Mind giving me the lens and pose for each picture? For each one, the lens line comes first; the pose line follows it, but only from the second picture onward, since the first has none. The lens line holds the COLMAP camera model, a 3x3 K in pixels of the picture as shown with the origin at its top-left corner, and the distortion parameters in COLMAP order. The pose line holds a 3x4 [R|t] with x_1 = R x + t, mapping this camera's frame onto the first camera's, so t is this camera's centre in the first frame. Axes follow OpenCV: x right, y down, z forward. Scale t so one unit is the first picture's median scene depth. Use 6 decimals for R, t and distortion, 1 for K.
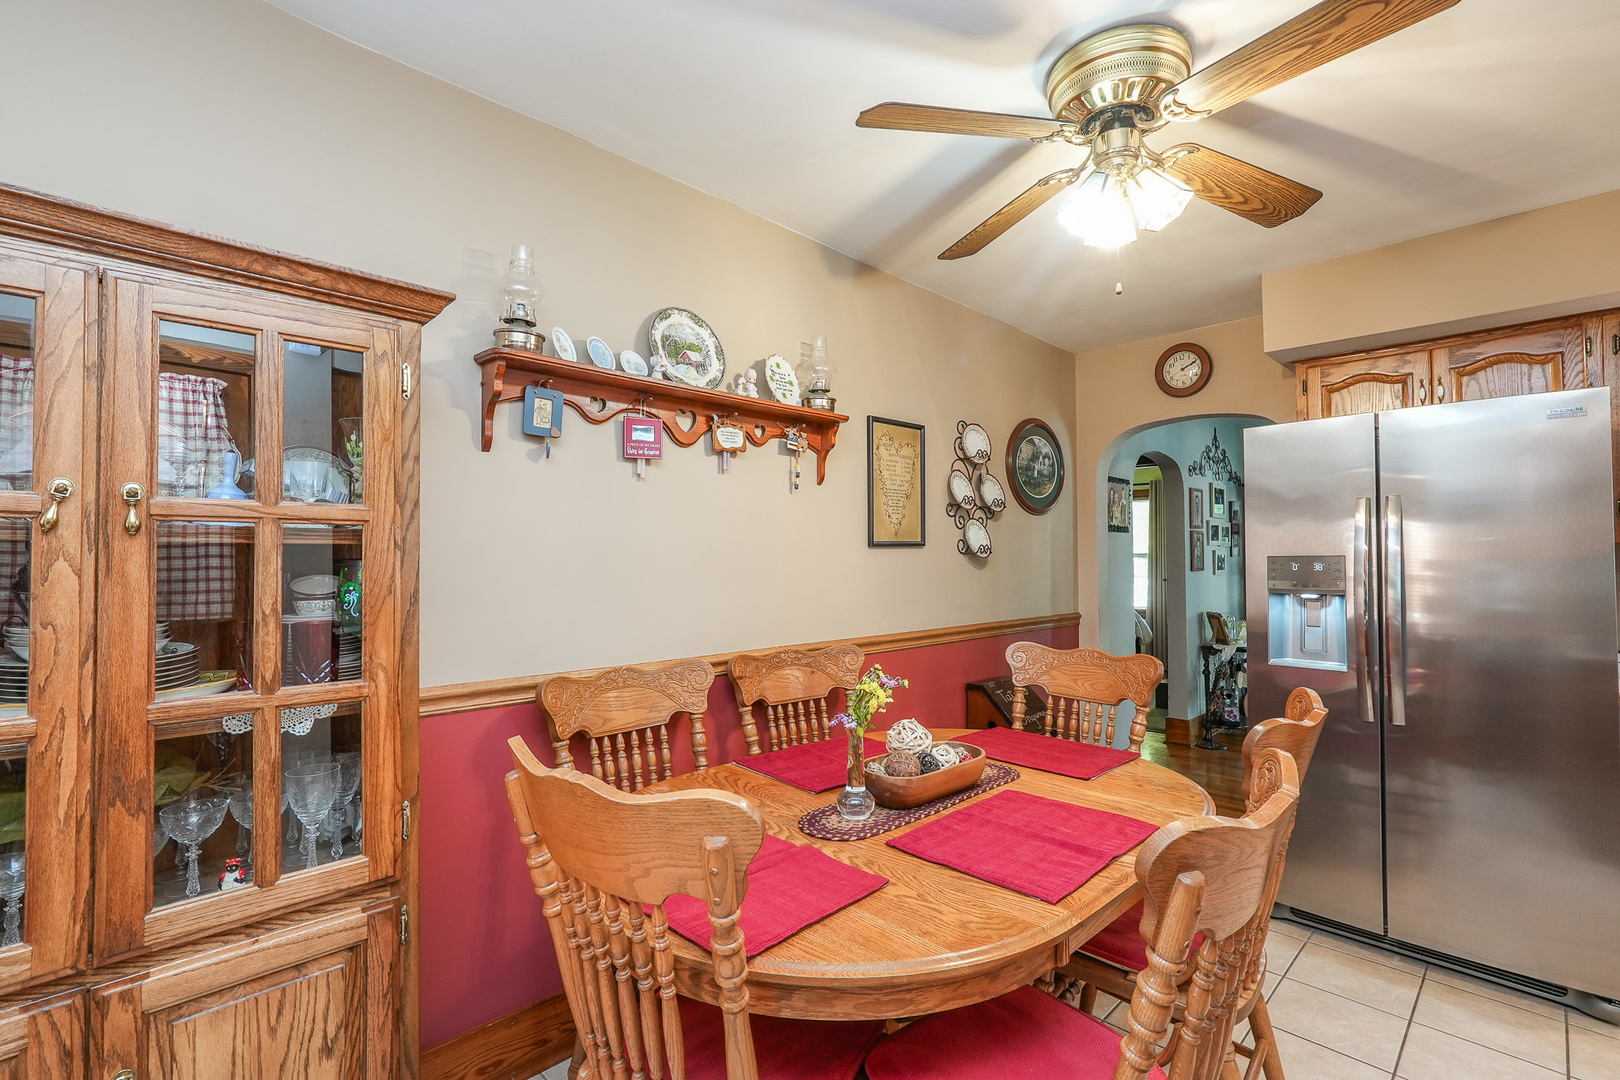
lens RADIAL K [[742.7, 0, 807.7], [0, 742.7, 545.6], [0, 0, 1]] dist [-0.008479, 0.006473]
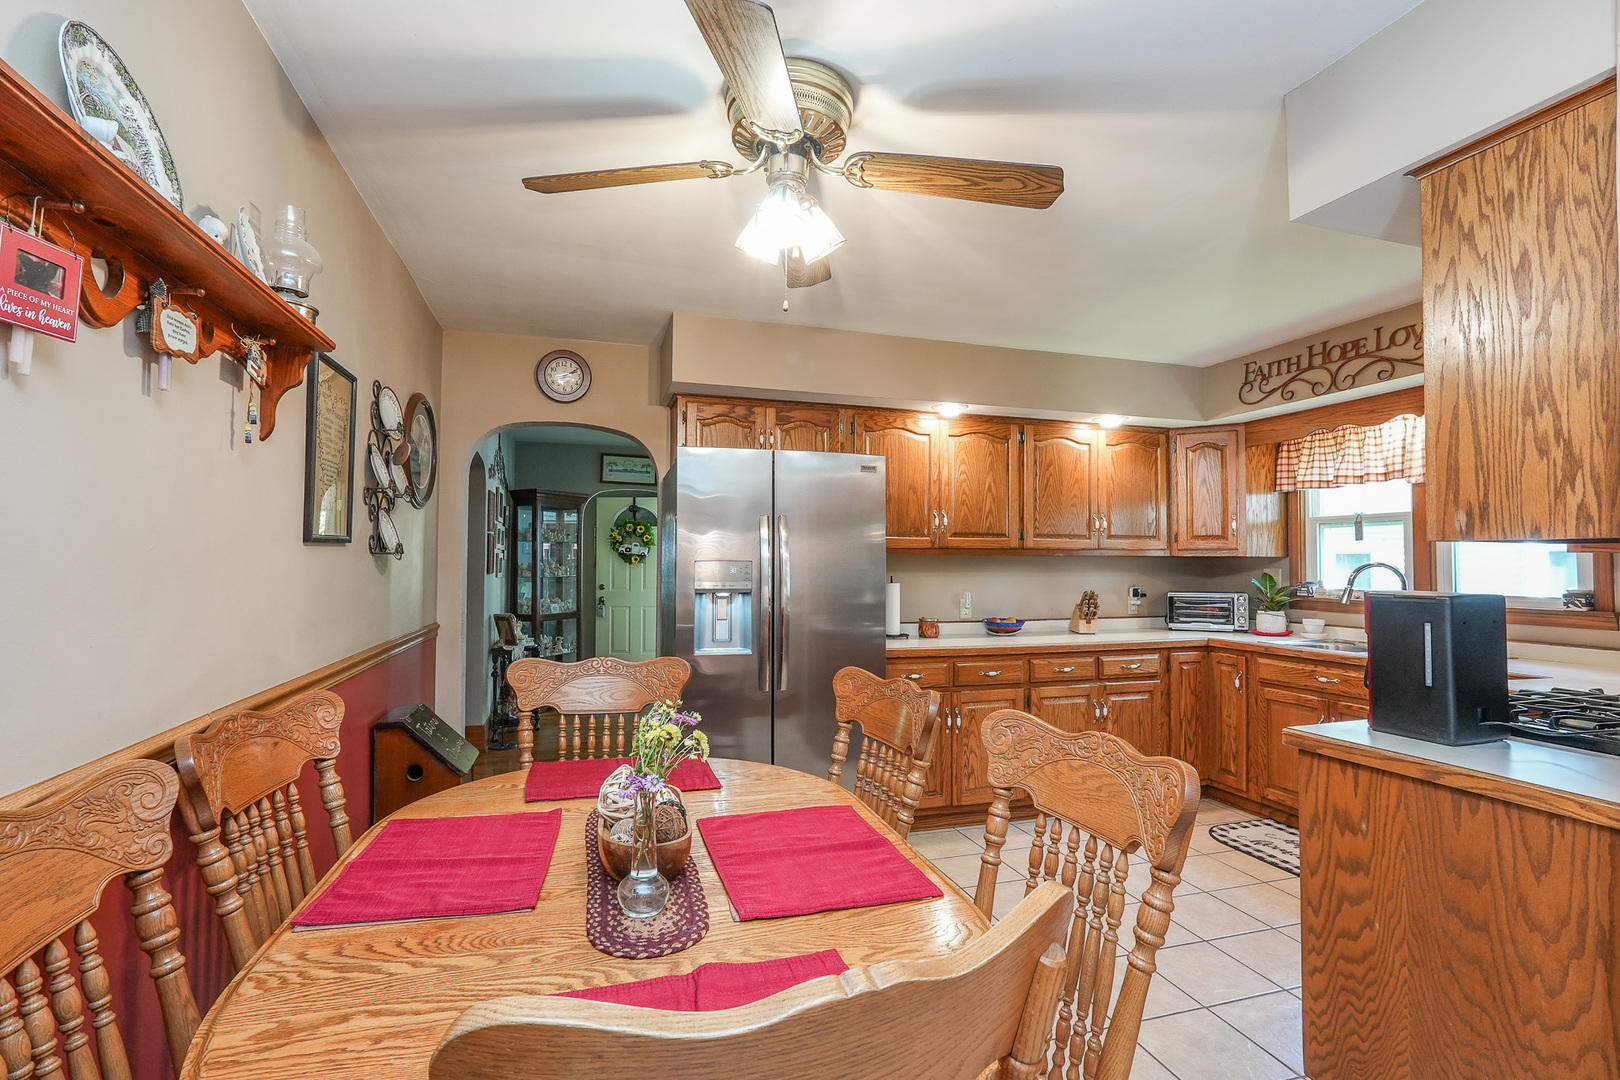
lens RADIAL K [[742.7, 0, 805.0], [0, 742.7, 546.1], [0, 0, 1]] dist [-0.008479, 0.006473]
pose [[0.475607, 0.024974, 0.879303, -0.338734], [-0.023215, 0.999605, -0.015834, 0.006186], [-0.879352, -0.012883, 0.475999, 0.333278]]
